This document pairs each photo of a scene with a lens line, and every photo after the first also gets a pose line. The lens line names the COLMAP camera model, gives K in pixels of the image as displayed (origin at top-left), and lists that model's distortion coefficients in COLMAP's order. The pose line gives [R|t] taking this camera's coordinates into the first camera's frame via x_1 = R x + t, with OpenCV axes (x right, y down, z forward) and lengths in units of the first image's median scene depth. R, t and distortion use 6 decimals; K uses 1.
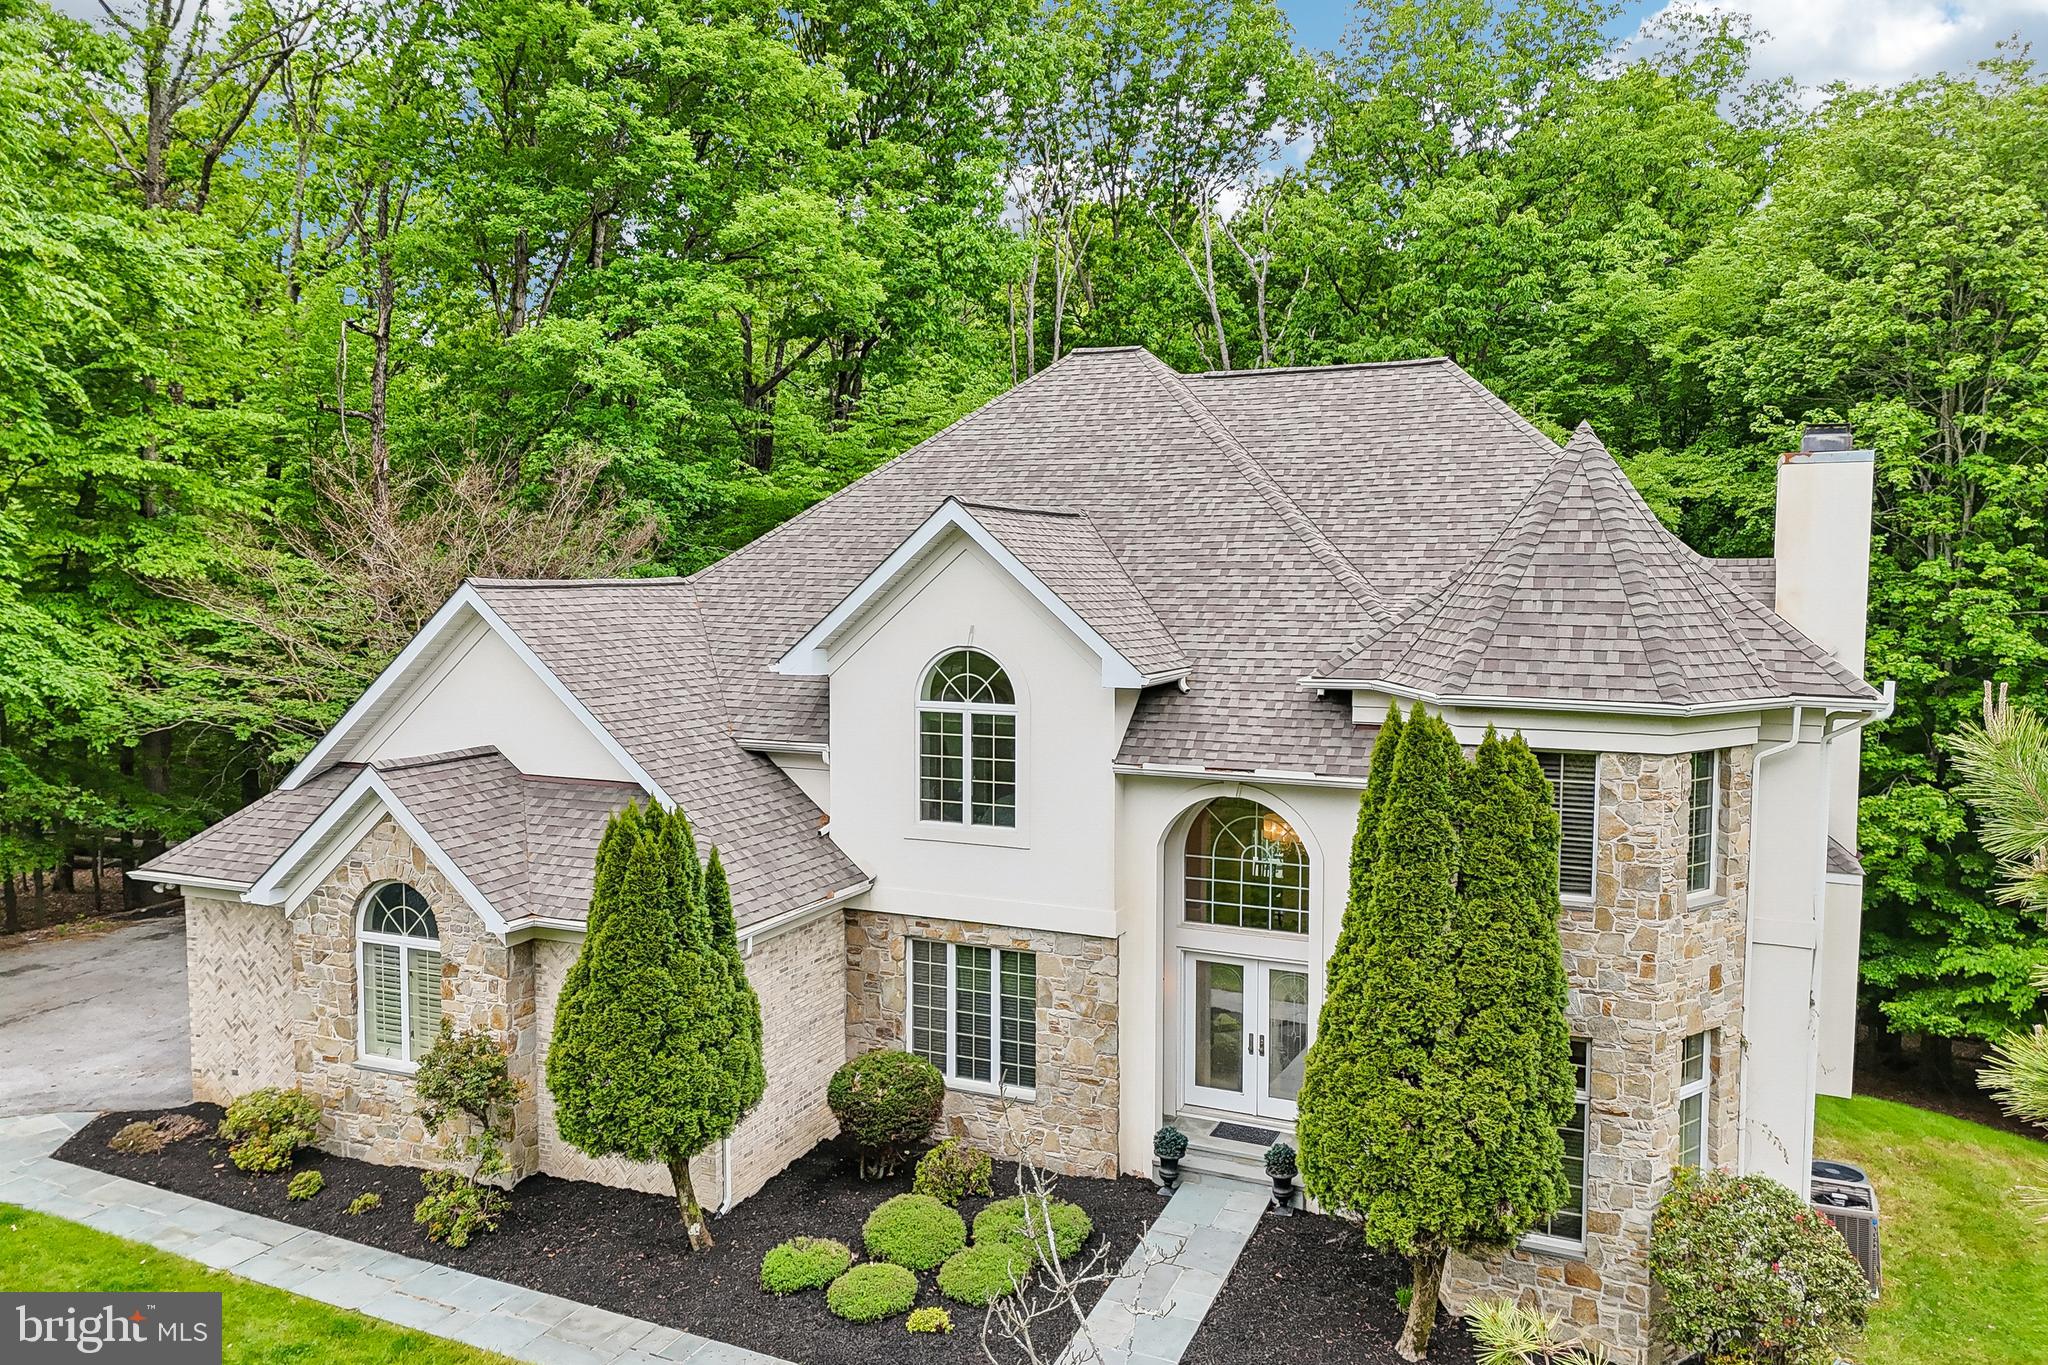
lens RADIAL K [[1502.0, 0, 1021.2], [0, 1502.0, 650.5], [0, 0, 1]] dist [0.084768, -0.094735]
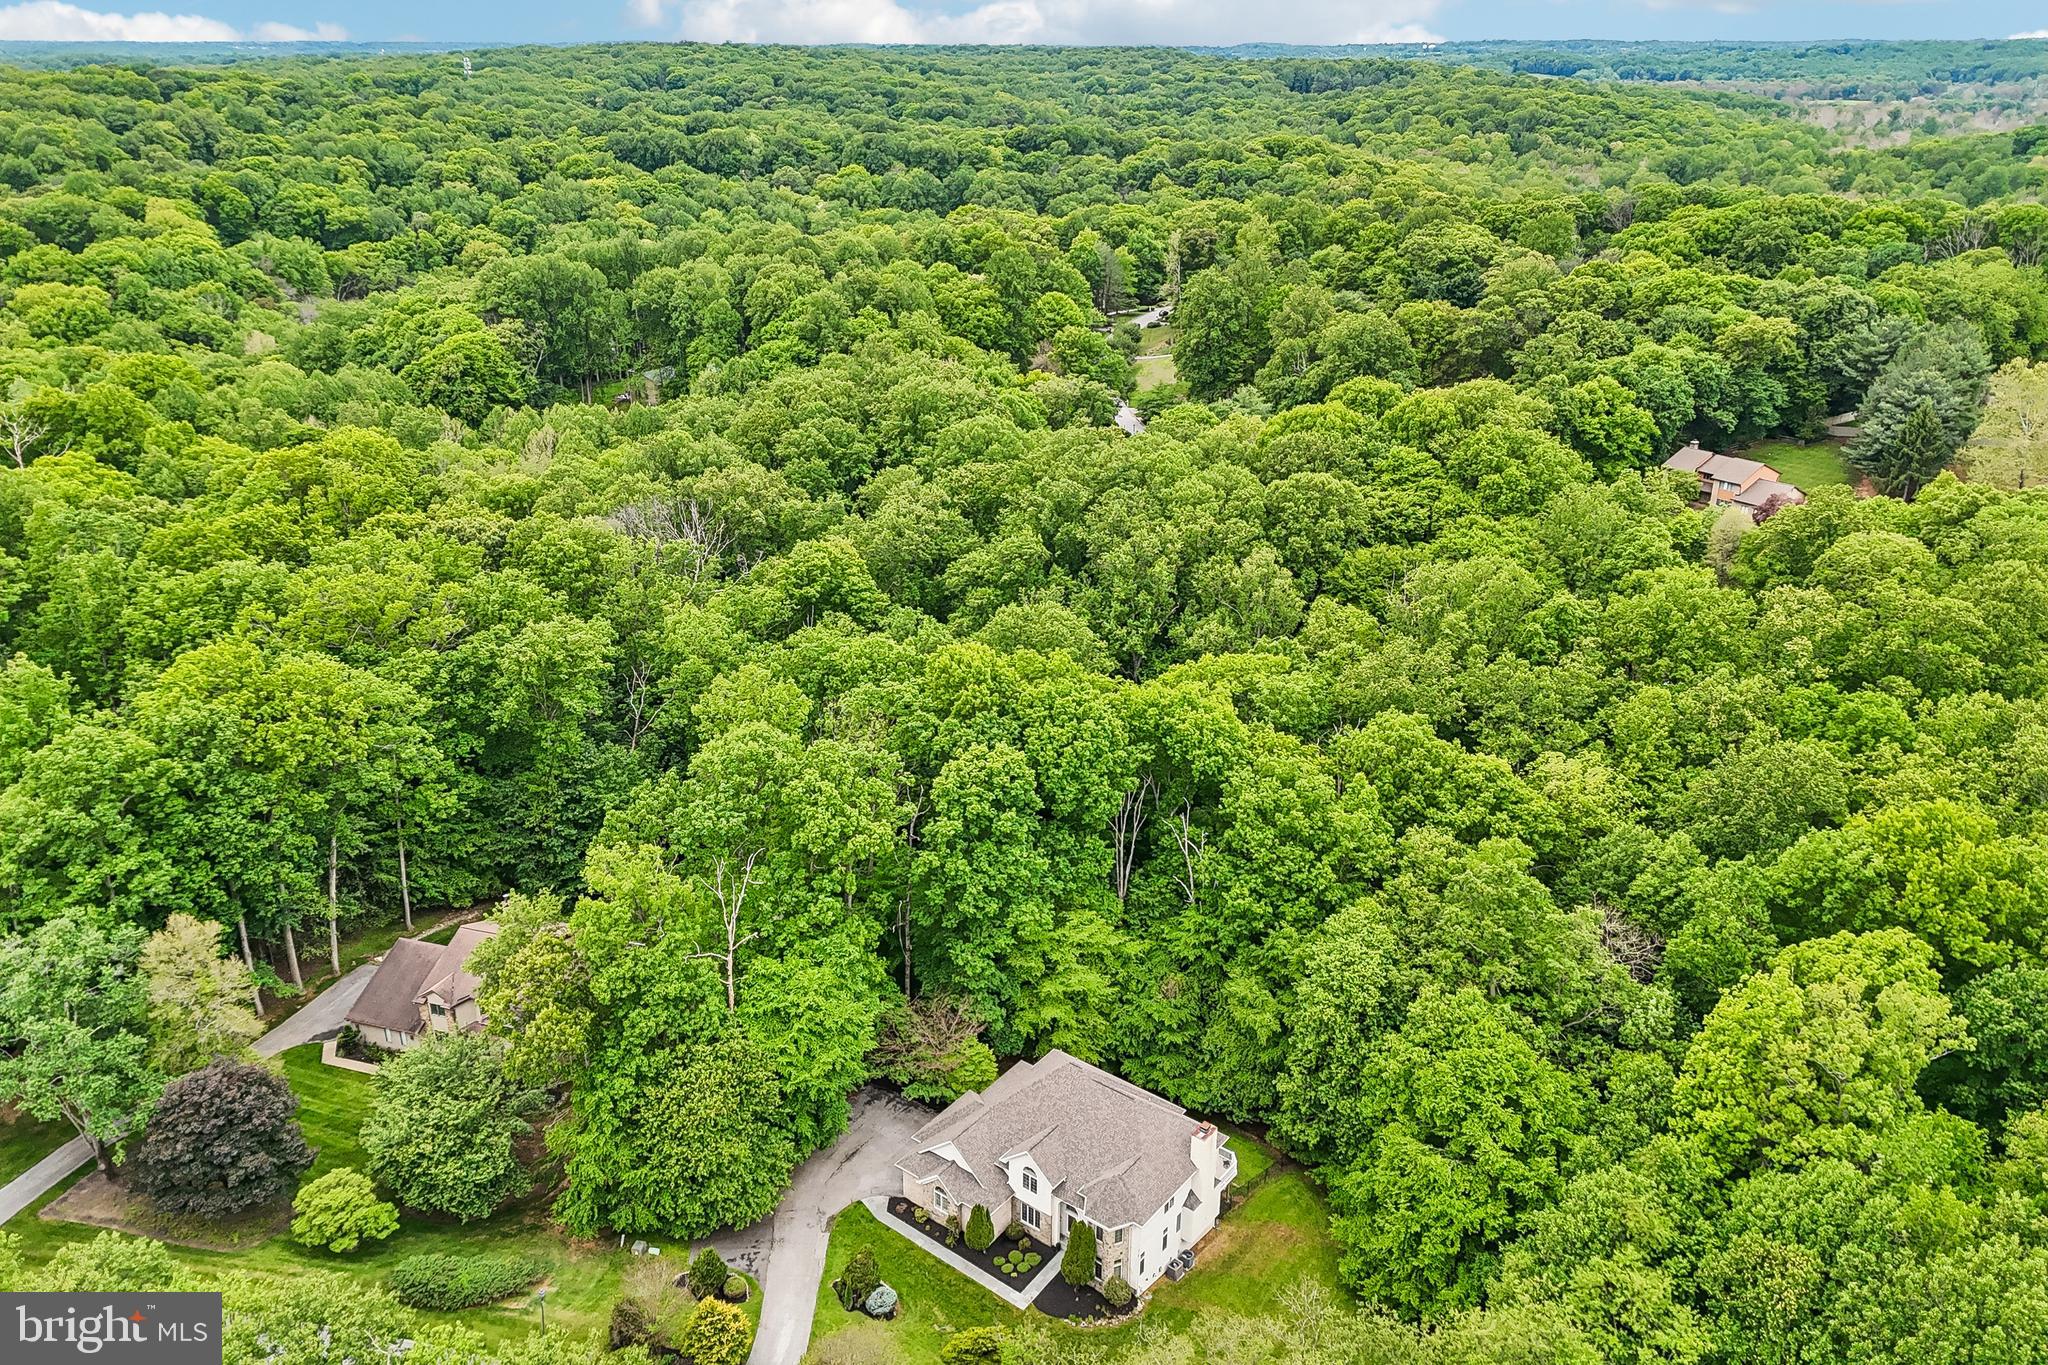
lens RADIAL K [[1485.9, 0, 1024.0], [0, 1485.9, 682.5], [0, 0, 1]] dist [0.081296, -0.095803]
pose [[0.971453, 0.092739, -0.218353, 1.074114], [-0.015046, 0.942656, 0.333427, -3.846269], [0.236754, -0.320623, 0.917141, -3.894938]]
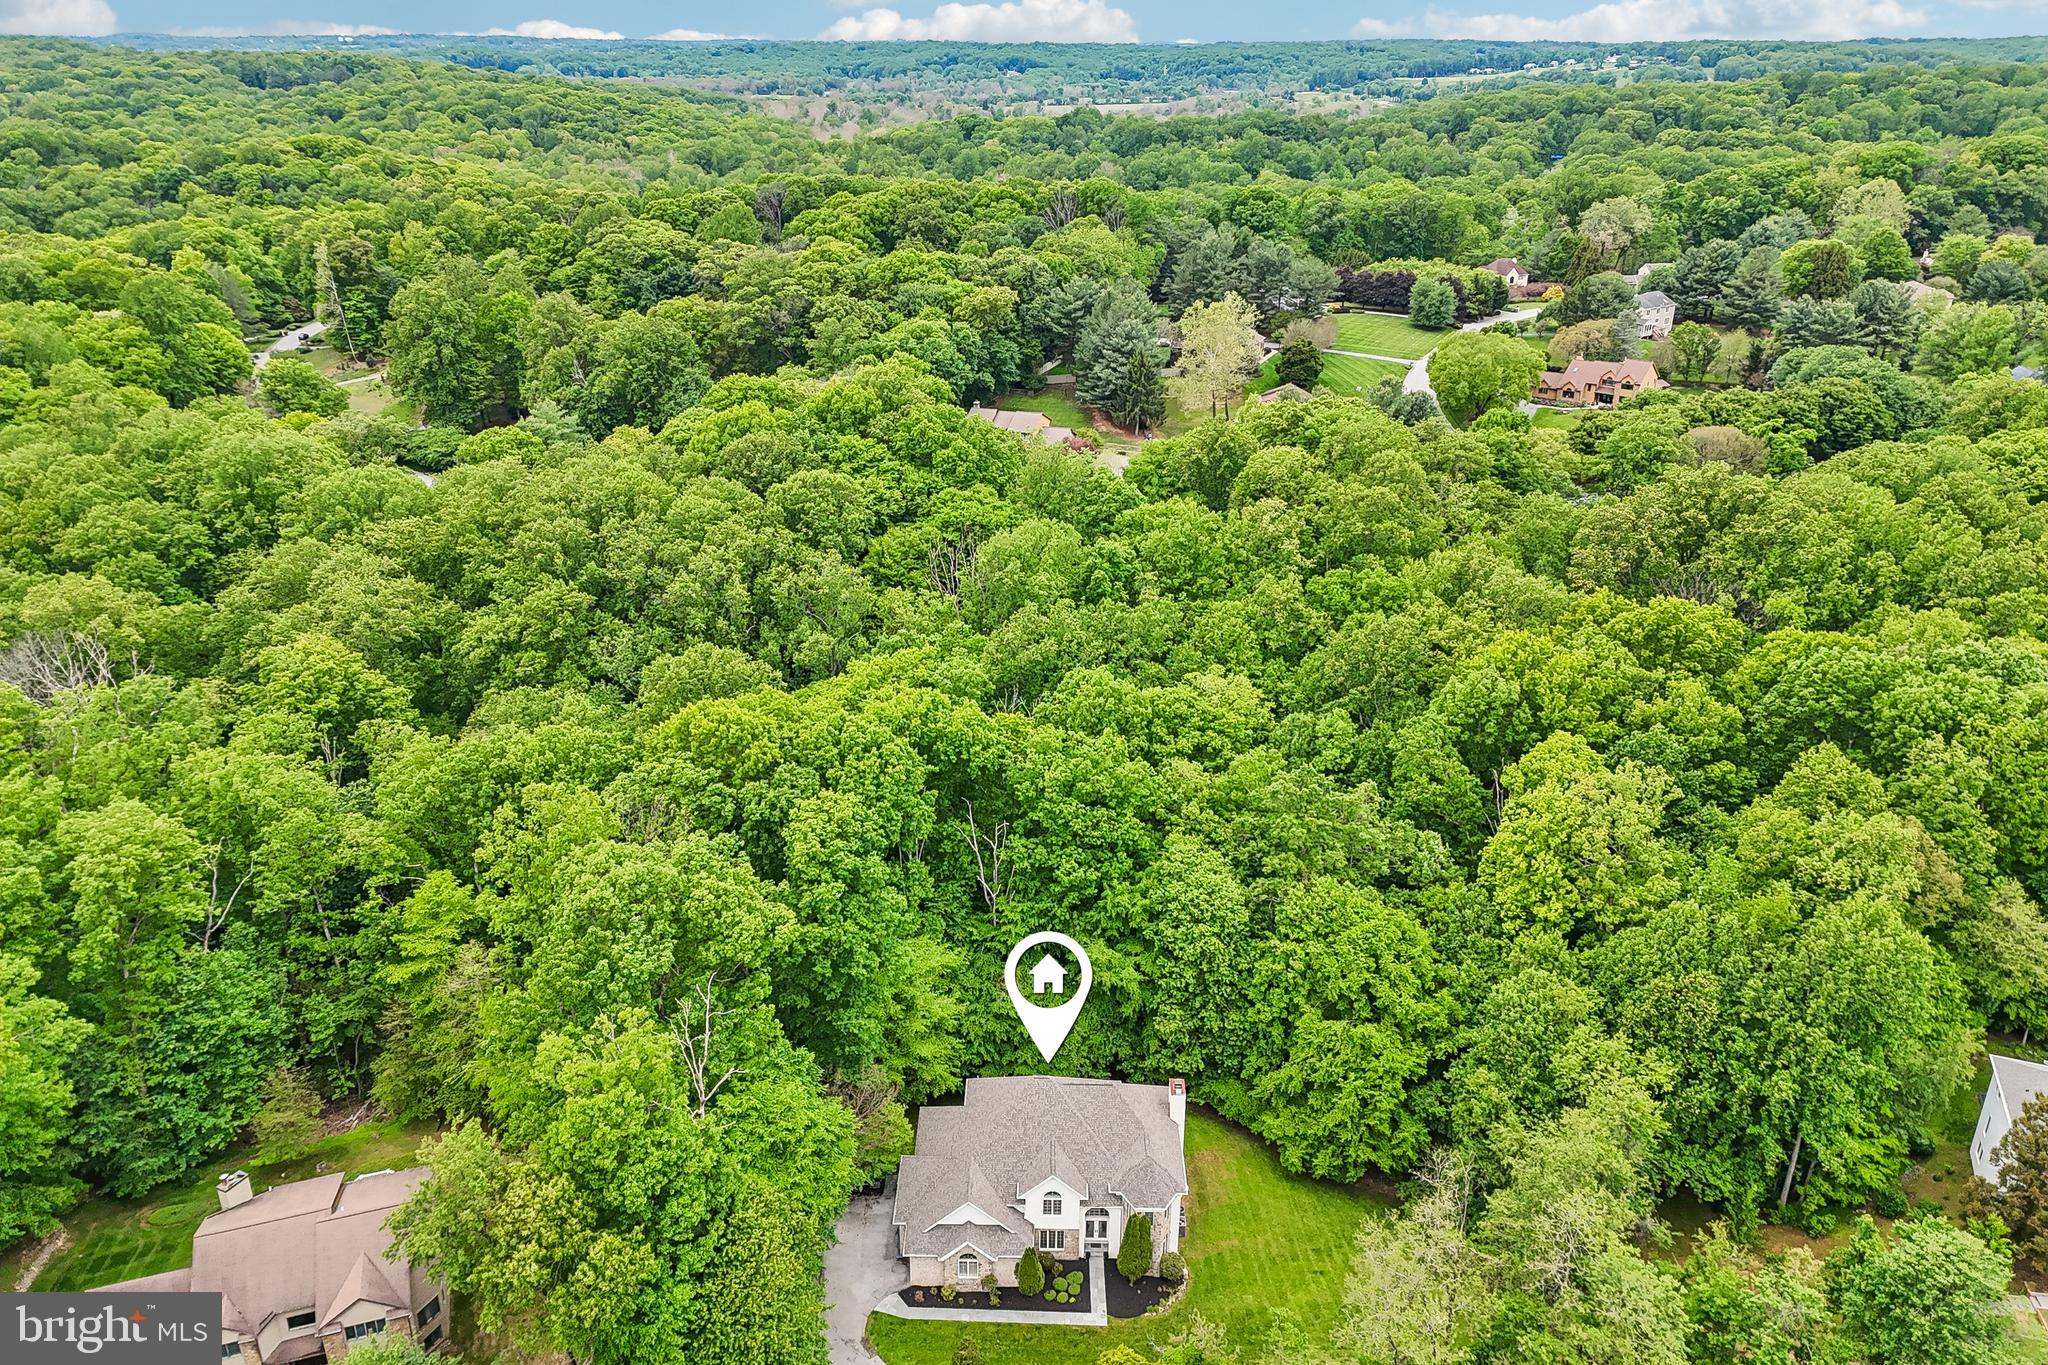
lens RADIAL K [[1485.9, 0, 1024.0], [0, 1485.9, 682.5], [0, 0, 1]] dist [0.081296, -0.095803]
pose [[0.922435, -0.148126, 0.356613, -1.944590], [0.020611, 0.941072, 0.337579, -3.872538], [-0.385603, -0.304044, 0.871130, -3.473520]]
